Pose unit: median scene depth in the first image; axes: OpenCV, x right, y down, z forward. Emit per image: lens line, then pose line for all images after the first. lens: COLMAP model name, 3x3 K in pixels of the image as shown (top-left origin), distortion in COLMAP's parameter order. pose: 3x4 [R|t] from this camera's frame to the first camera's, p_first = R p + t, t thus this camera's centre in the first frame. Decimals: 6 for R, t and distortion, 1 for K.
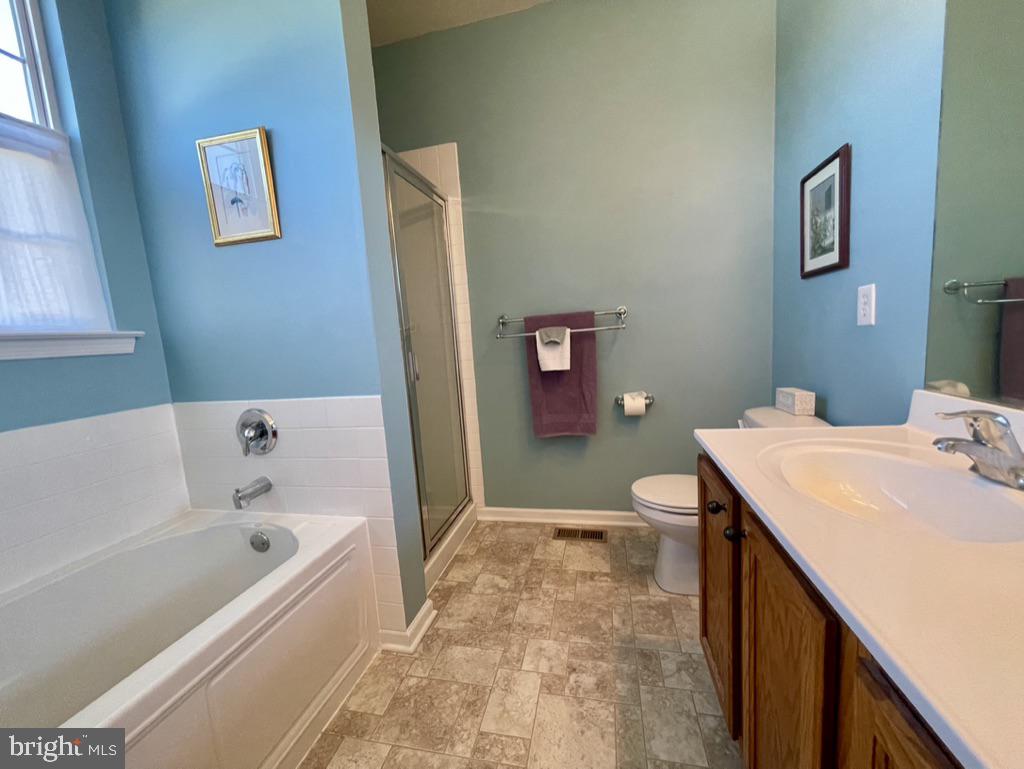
lens RADIAL K [[410.7, 0, 511.6], [0, 410.7, 393.8], [0, 0, 1]] dist [0.003932, 0.000357]
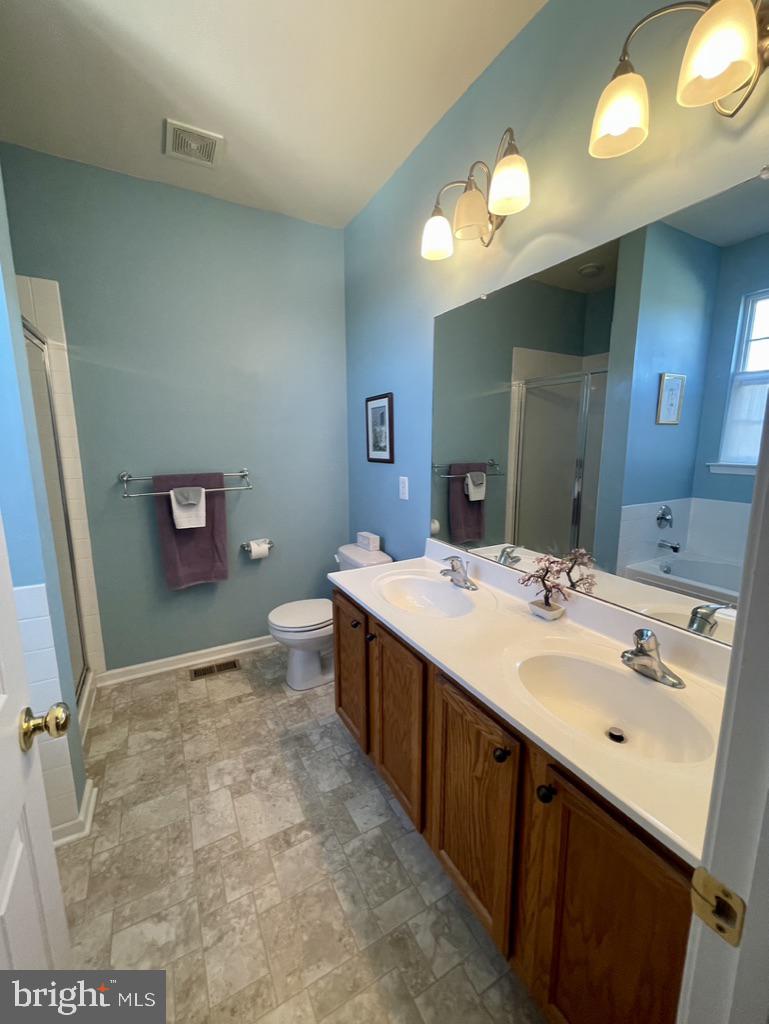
lens RADIAL K [[414.4, 0, 384.5], [0, 414.4, 512.0], [0, 0, 1]] dist [-0.000397, 0.010618]
pose [[0.743077, -0.044344, 0.667735, -0.321786], [0.038913, 0.998977, 0.023039, -0.132267], [-0.668074, 0.008864, 0.744042, -0.216509]]
